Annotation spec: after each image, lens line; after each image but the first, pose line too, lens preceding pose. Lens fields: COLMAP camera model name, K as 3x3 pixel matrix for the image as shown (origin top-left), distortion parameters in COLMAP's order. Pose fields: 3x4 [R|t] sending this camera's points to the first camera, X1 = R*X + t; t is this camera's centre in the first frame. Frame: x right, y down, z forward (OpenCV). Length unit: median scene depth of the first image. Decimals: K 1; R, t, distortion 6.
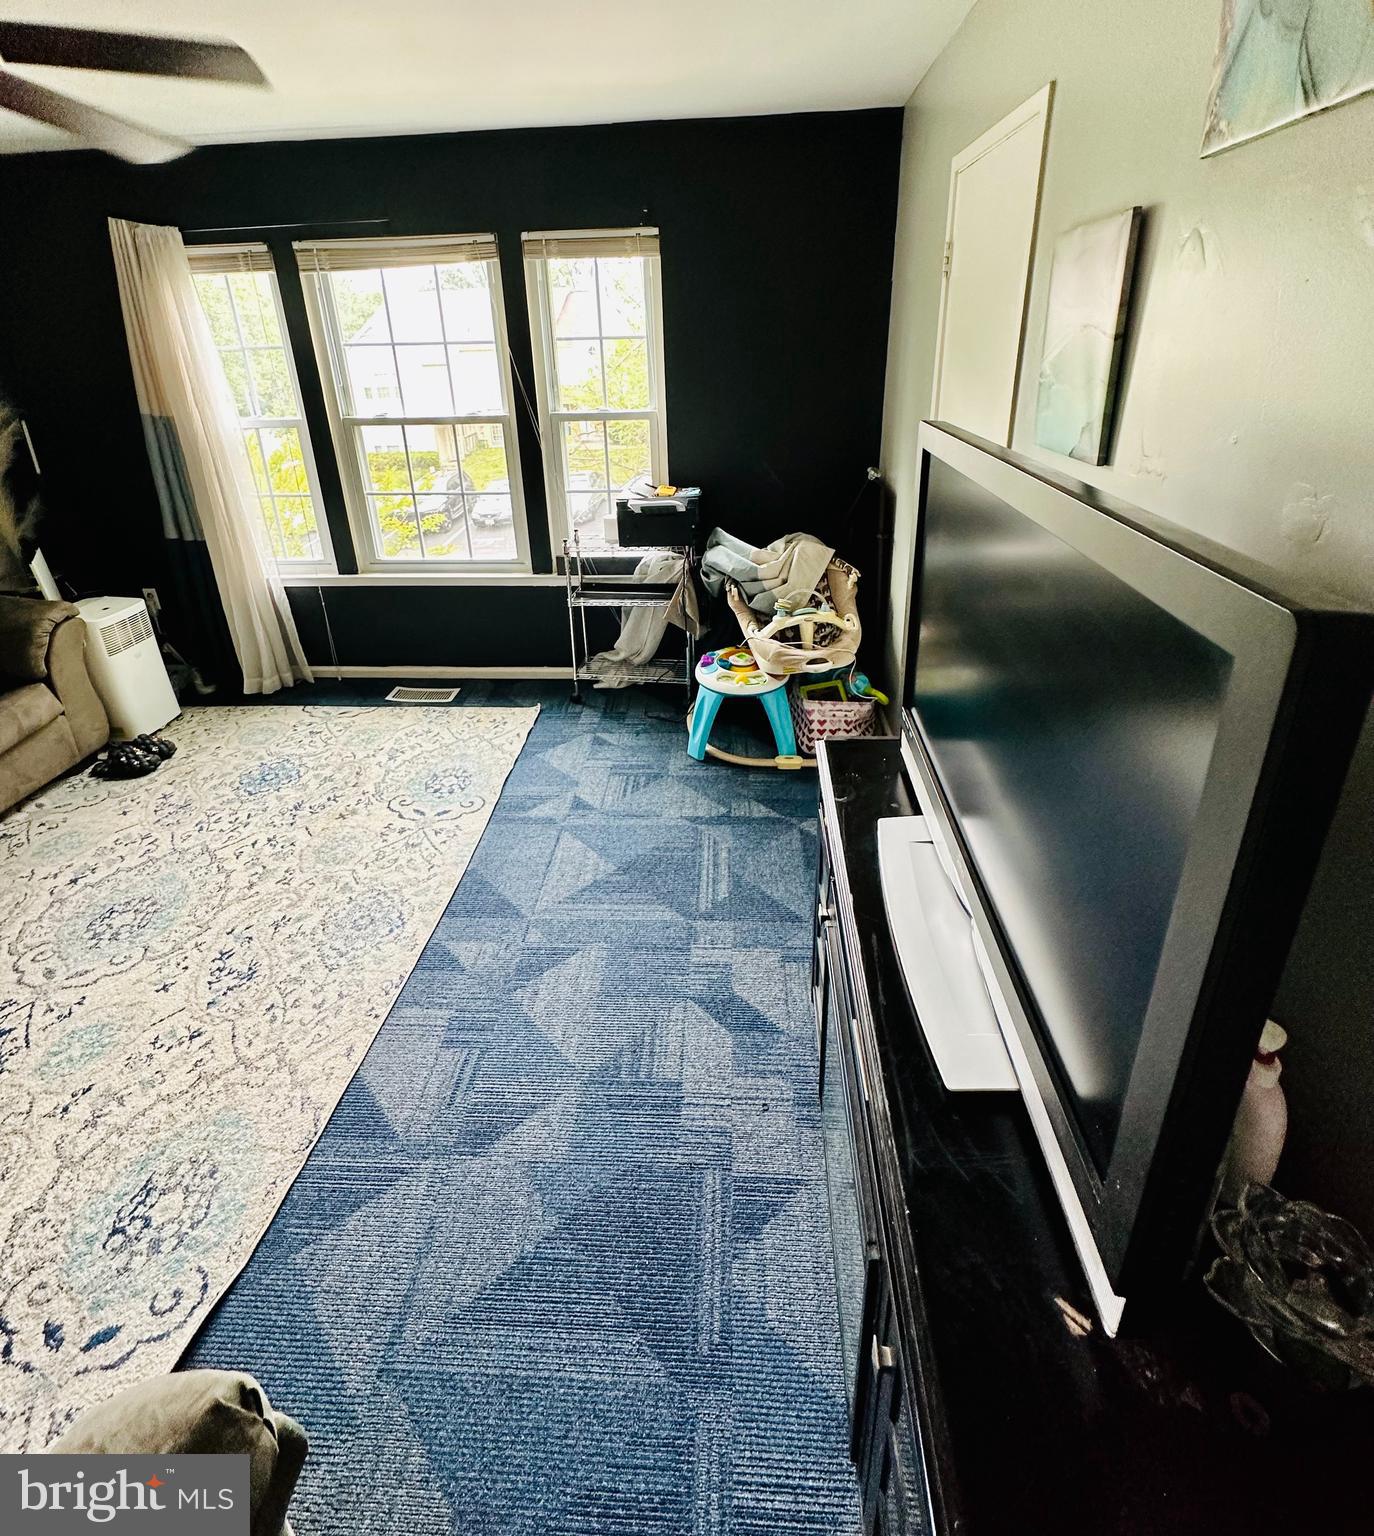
lens RADIAL K [[774.9, 0, 704.8], [0, 774.9, 669.0], [0, 0, 1]] dist [0.001044, -0.001108]
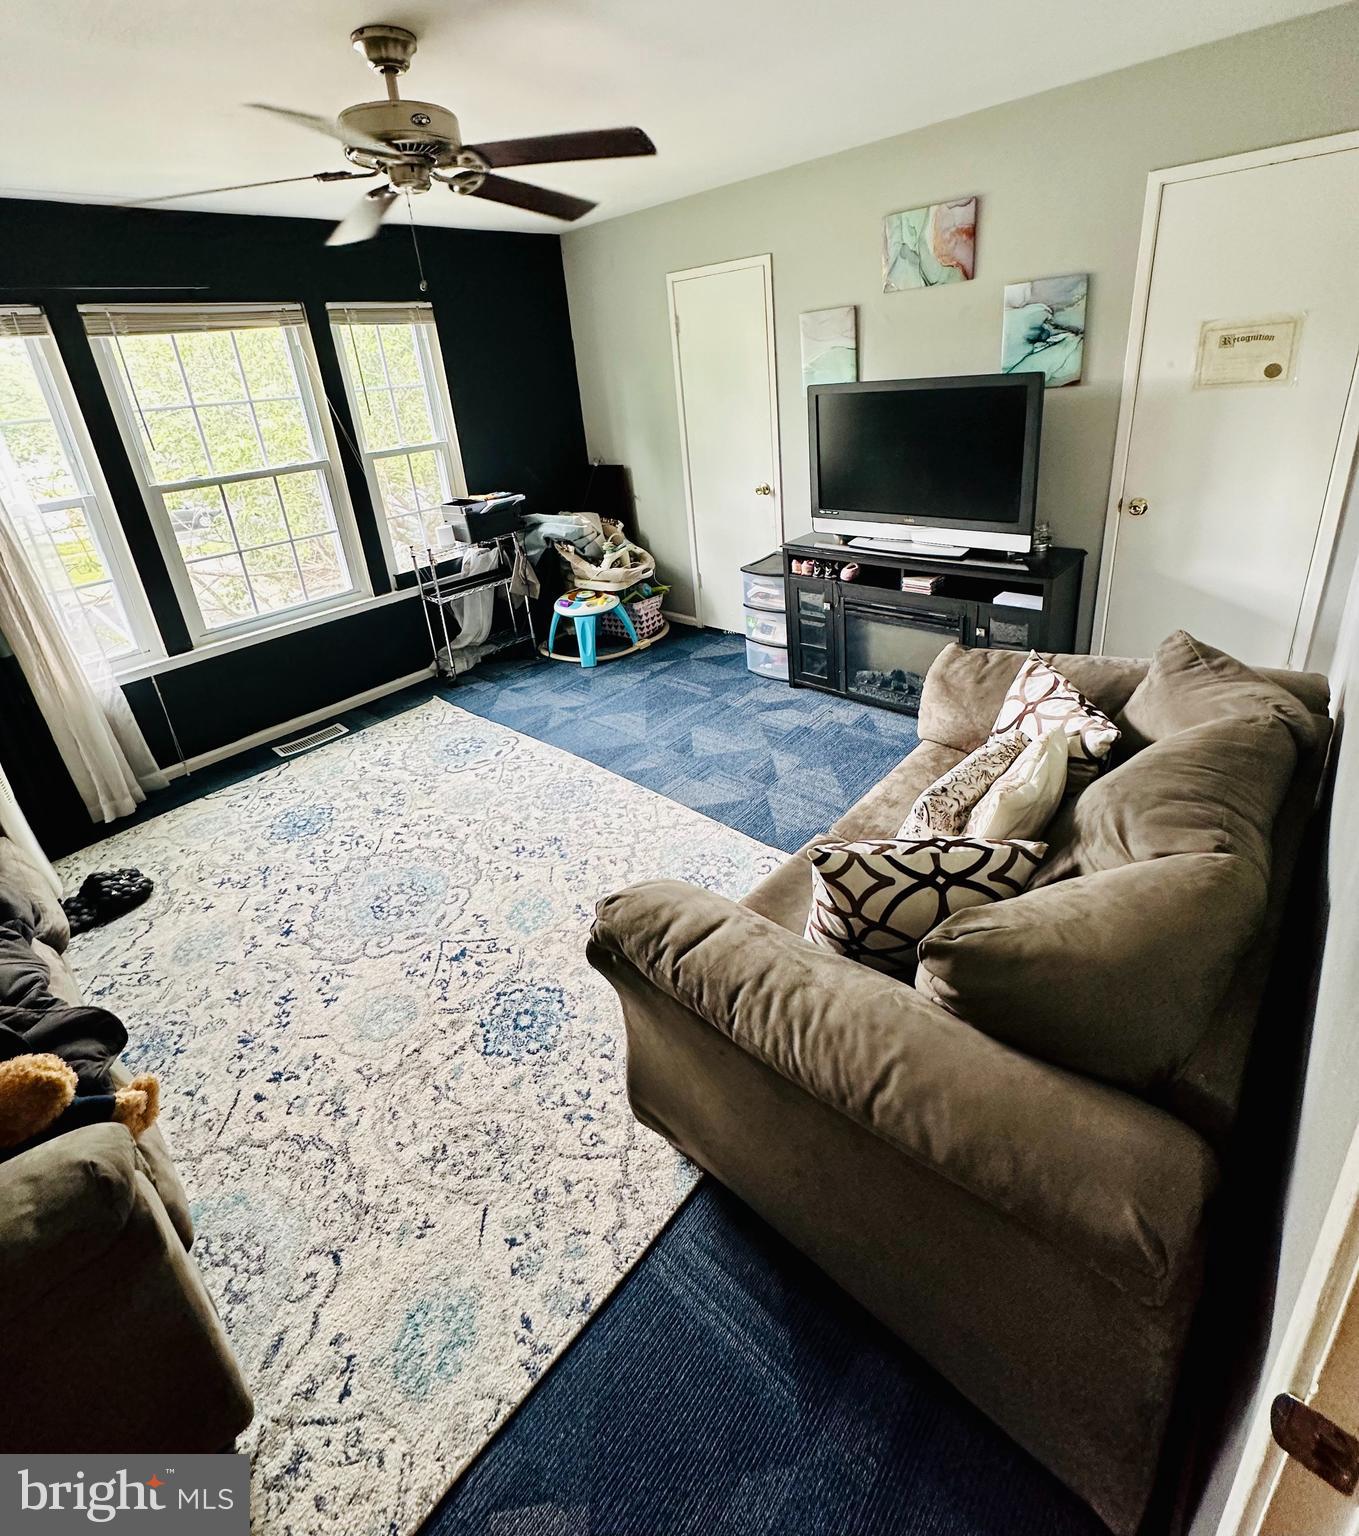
lens RADIAL K [[852.5, 0, 682.6], [0, 852.5, 767.7], [0, 0, 1]] dist [0.000671, 0.003803]
pose [[0.558476, -0.376519, 0.739147, -1.133366], [0.391975, 0.905080, 0.164881, 0.087764], [-0.731068, 0.197645, 0.653051, -0.127374]]
